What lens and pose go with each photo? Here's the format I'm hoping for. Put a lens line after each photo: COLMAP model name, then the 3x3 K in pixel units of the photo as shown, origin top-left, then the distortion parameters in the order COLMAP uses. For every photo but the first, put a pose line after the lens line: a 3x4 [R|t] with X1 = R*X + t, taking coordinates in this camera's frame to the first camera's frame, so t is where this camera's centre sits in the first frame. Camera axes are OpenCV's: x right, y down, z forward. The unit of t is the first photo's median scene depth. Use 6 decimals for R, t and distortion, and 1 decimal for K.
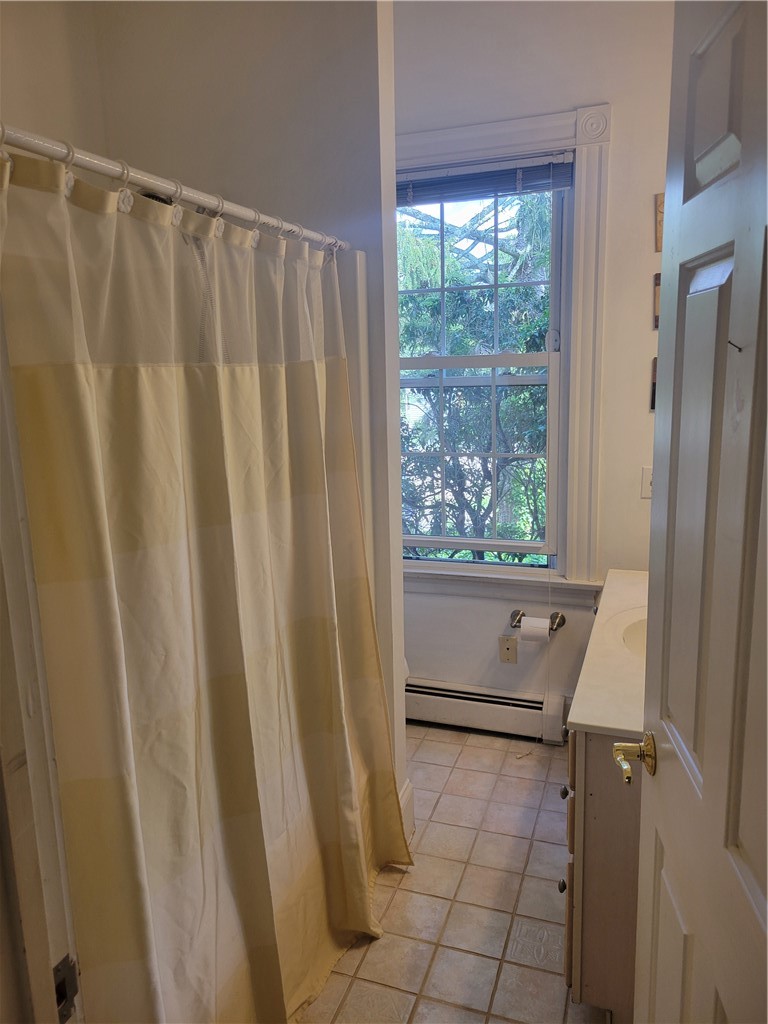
lens RADIAL K [[776.0, 0, 387.1], [0, 776.0, 514.0], [0, 0, 1]] dist [0.037733, -0.016659]
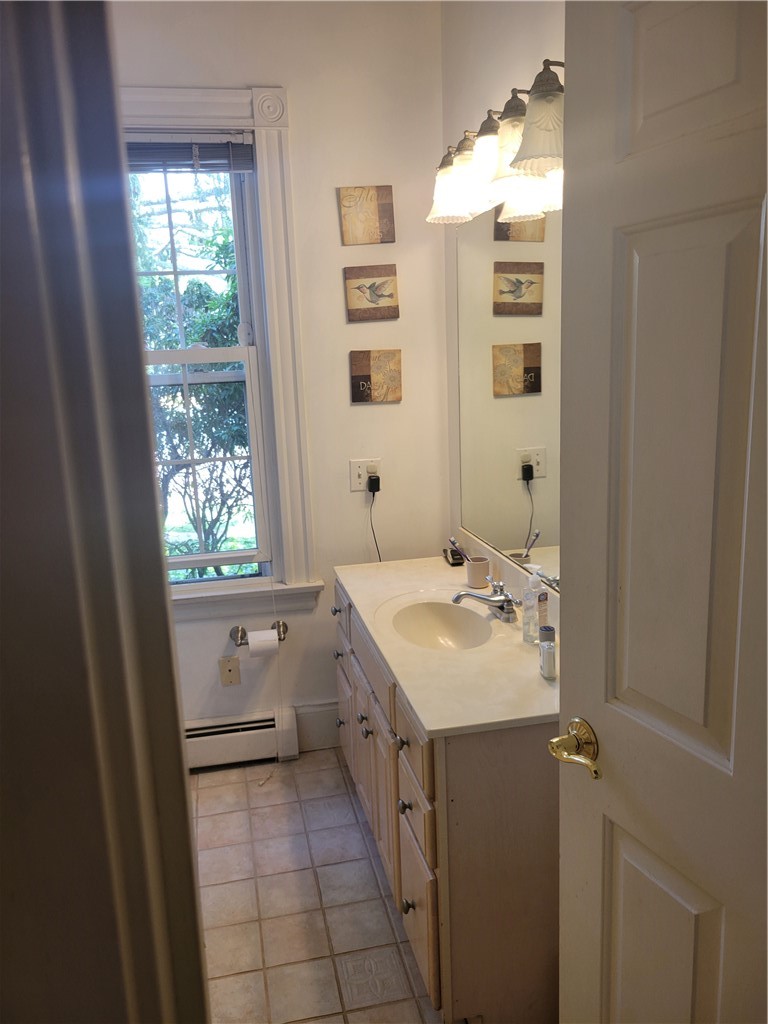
lens RADIAL K [[776.0, 0, 381.5], [0, 776.0, 509.3], [0, 0, 1]] dist [0.037733, -0.016659]
pose [[0.857071, -0.110801, 0.503143, -0.142903], [0.118527, 0.992810, 0.016732, -0.009745], [-0.501379, 0.045295, 0.864041, 0.120394]]
